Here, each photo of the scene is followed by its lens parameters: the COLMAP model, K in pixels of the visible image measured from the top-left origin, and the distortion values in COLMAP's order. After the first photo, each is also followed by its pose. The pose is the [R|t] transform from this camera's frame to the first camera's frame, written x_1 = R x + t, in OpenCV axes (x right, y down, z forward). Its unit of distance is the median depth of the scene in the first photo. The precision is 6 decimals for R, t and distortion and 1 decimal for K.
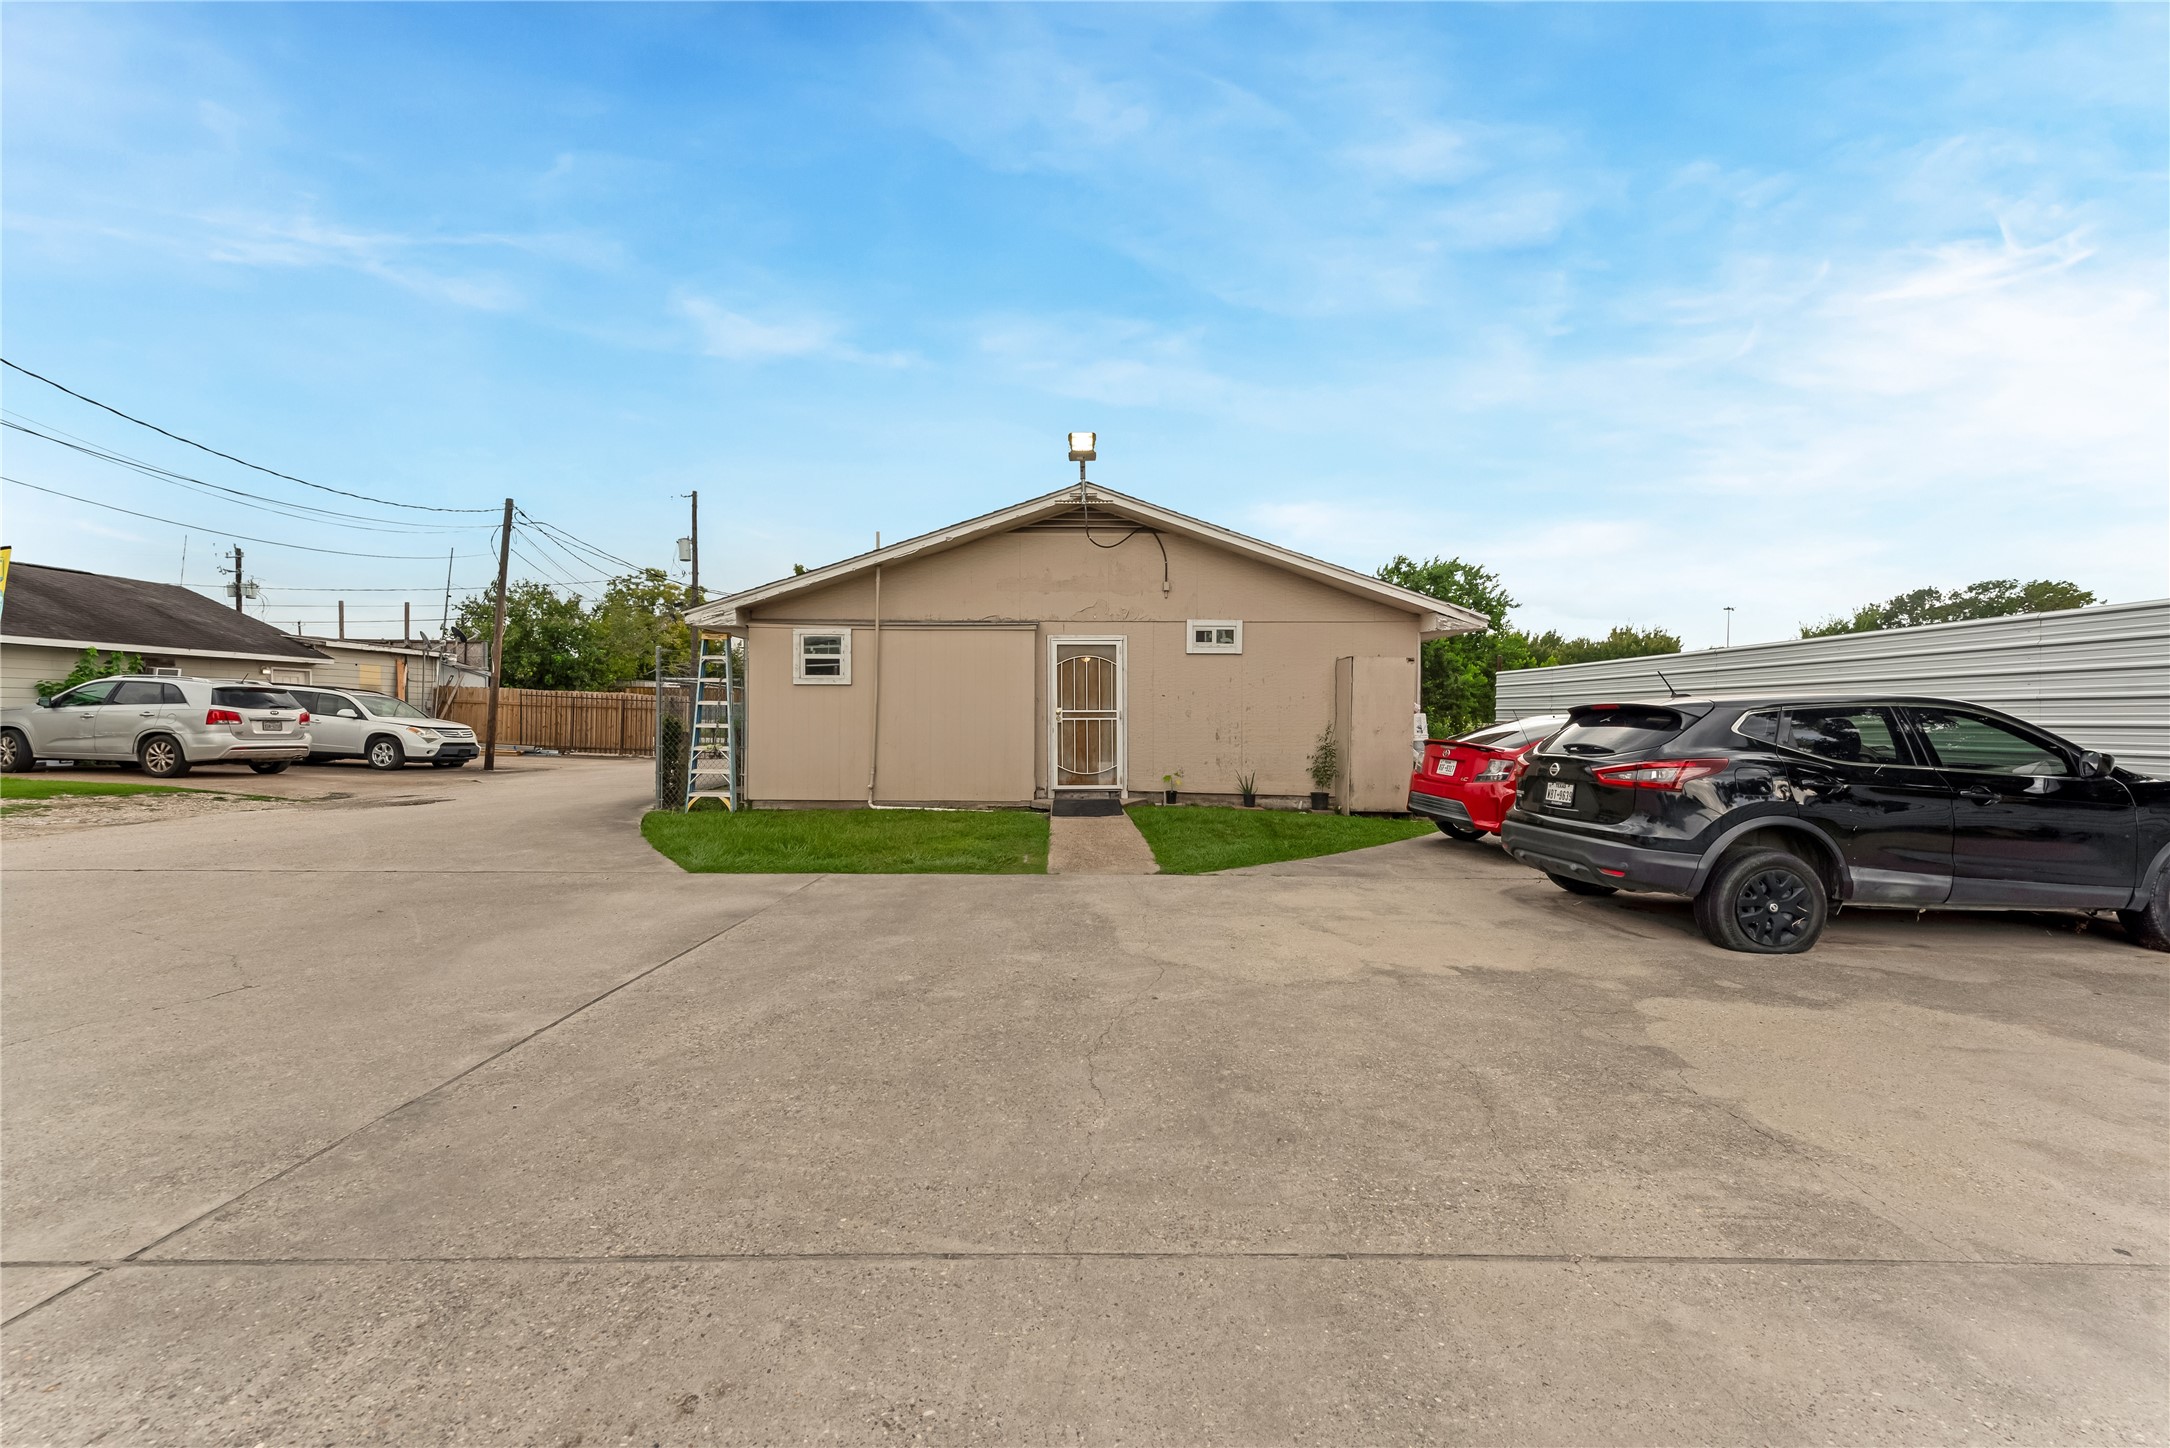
lens RADIAL K [[972.3, 0, 1058.3], [0, 972.3, 721.2], [0, 0, 1]] dist [-0.000229, 0.000114]
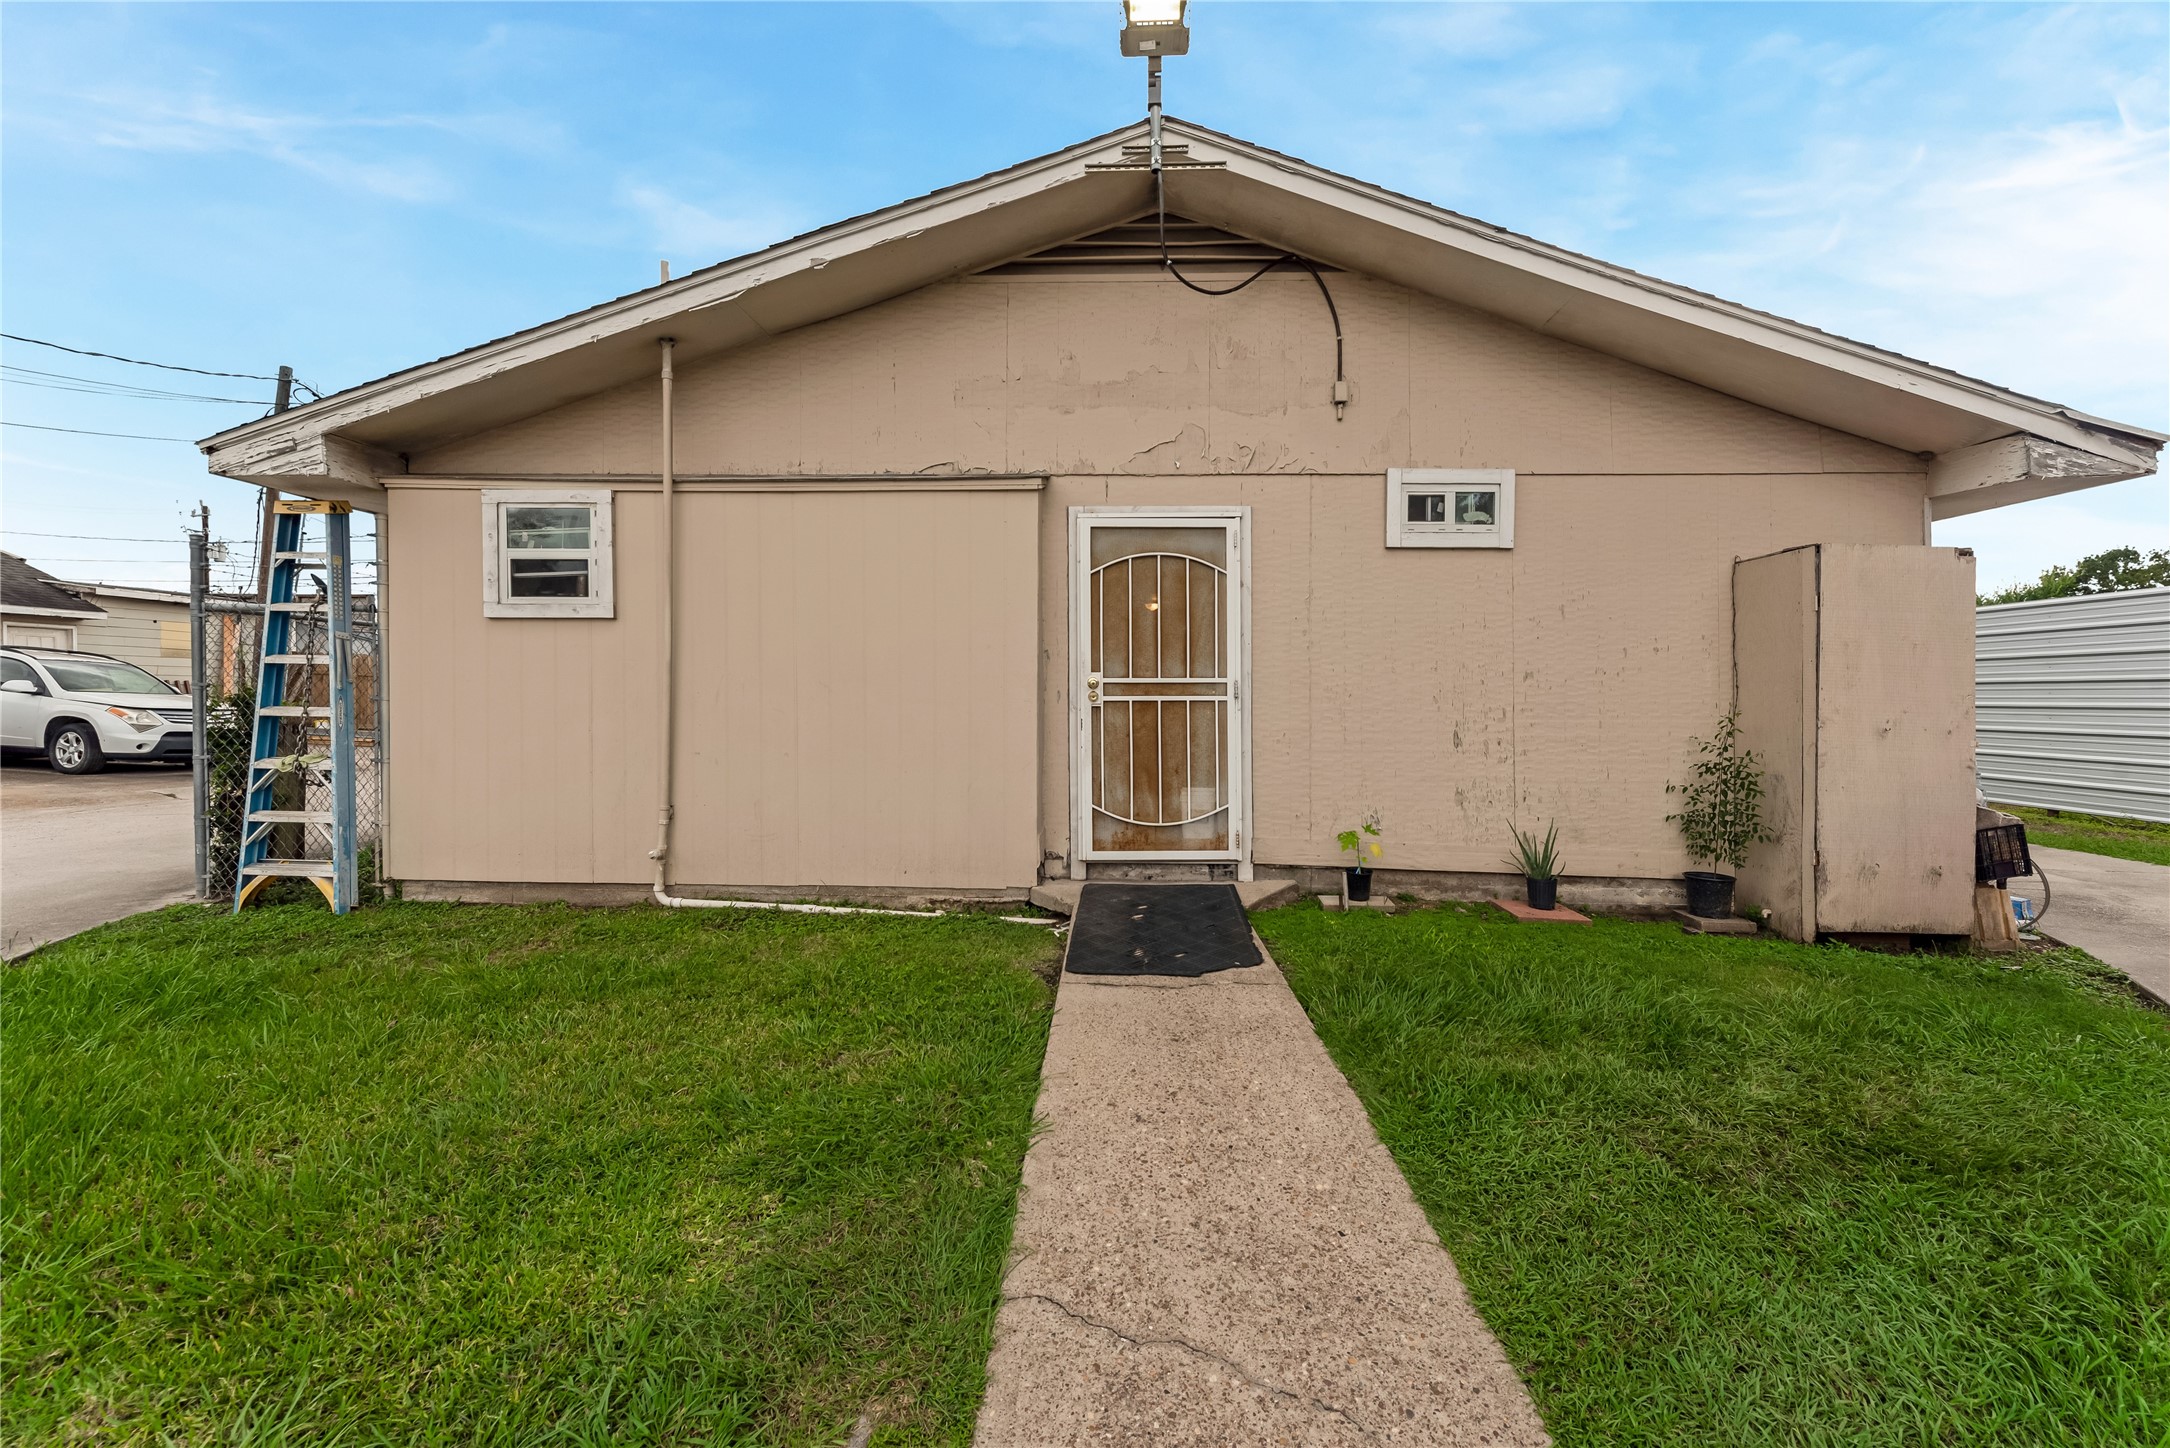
lens RADIAL K [[972.3, 0, 1058.3], [0, 972.3, 721.2], [0, 0, 1]] dist [-0.000229, 0.000114]
pose [[0.998222, 0.004057, -0.059463, 0.010021], [-0.002714, 0.999740, 0.022649, -0.002151], [0.059539, -0.022447, 0.997974, 0.561576]]
